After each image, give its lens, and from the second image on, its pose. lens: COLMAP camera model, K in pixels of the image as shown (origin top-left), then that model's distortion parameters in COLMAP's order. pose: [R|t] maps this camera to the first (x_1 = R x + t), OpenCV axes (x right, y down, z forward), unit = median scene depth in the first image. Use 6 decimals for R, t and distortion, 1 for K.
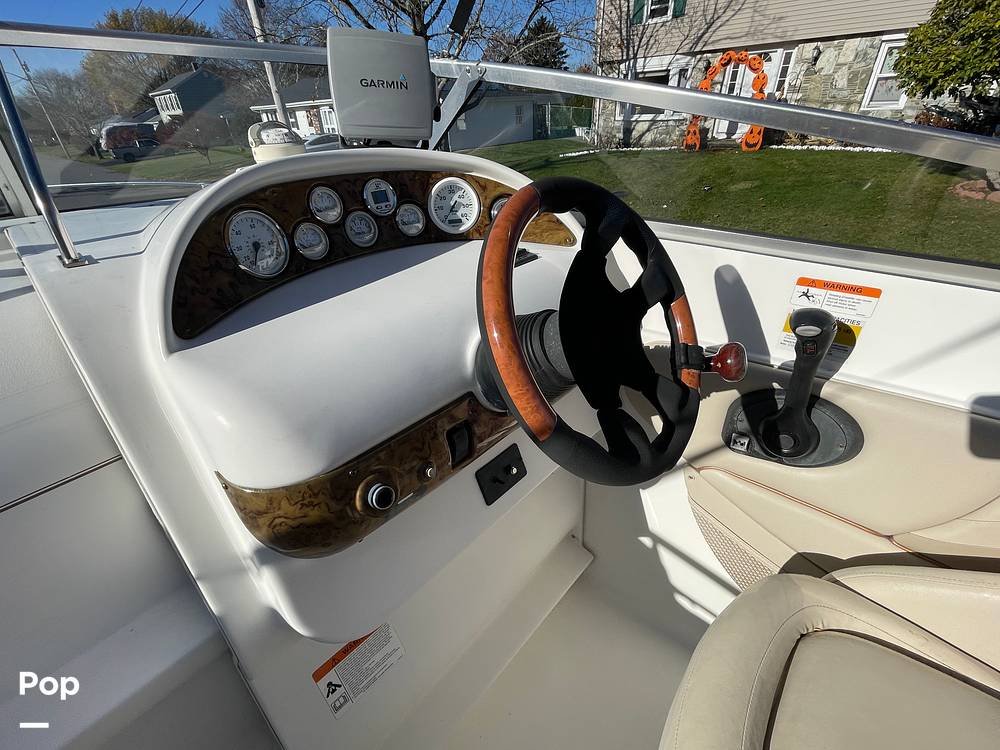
lens RADIAL K [[439.4, 0, 495.3], [0, 439.4, 384.4], [0, 0, 1]] dist [-0.002089, 0.000514]
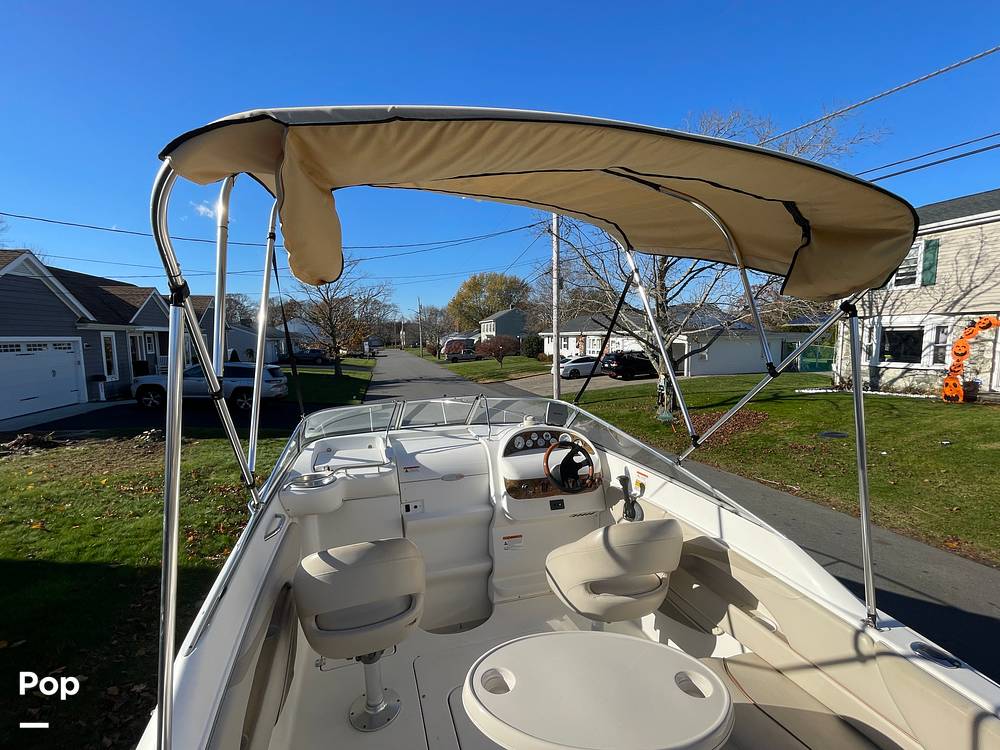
lens RADIAL K [[439.4, 0, 492.2], [0, 439.4, 379.9], [0, 0, 1]] dist [-0.002089, 0.000514]
pose [[0.853152, 0.083773, -0.514892, 1.336266], [-0.298323, 0.888047, -0.349823, 0.695464], [0.427943, 0.452056, 0.782630, -2.629117]]
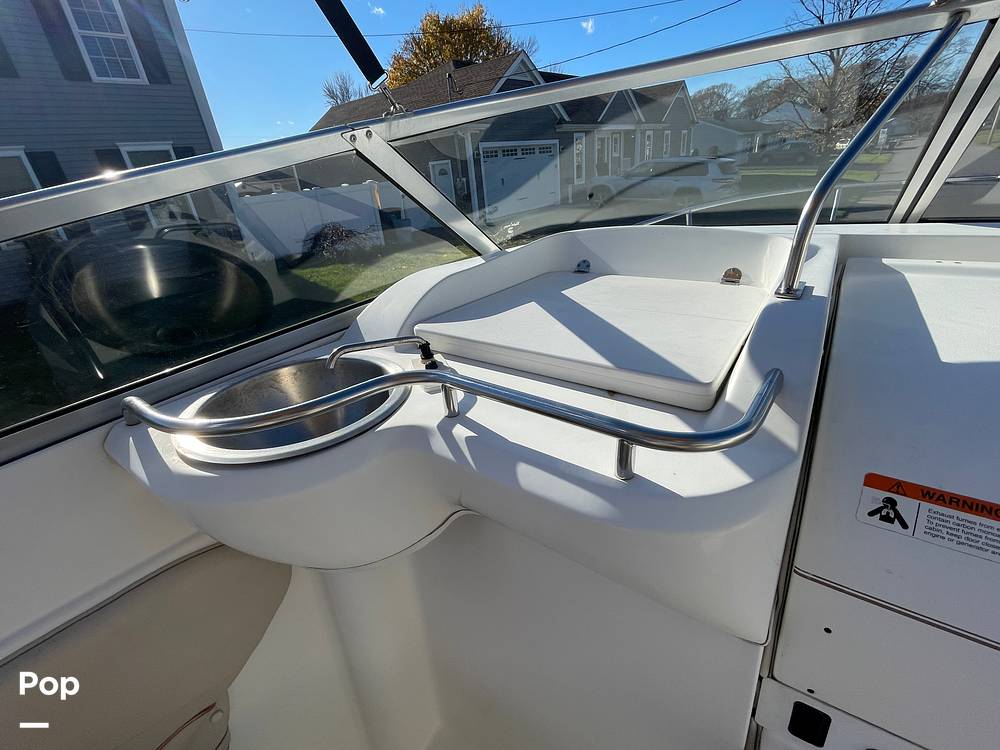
lens RADIAL K [[439.4, 0, 494.1], [0, 439.4, 382.4], [0, 0, 1]] dist [-0.002089, 0.000514]
pose [[0.086797, 0.472060, -0.877283, -0.735377], [-0.453929, 0.802620, 0.386974, 0.215333], [0.886800, 0.364636, 0.283947, -0.333225]]
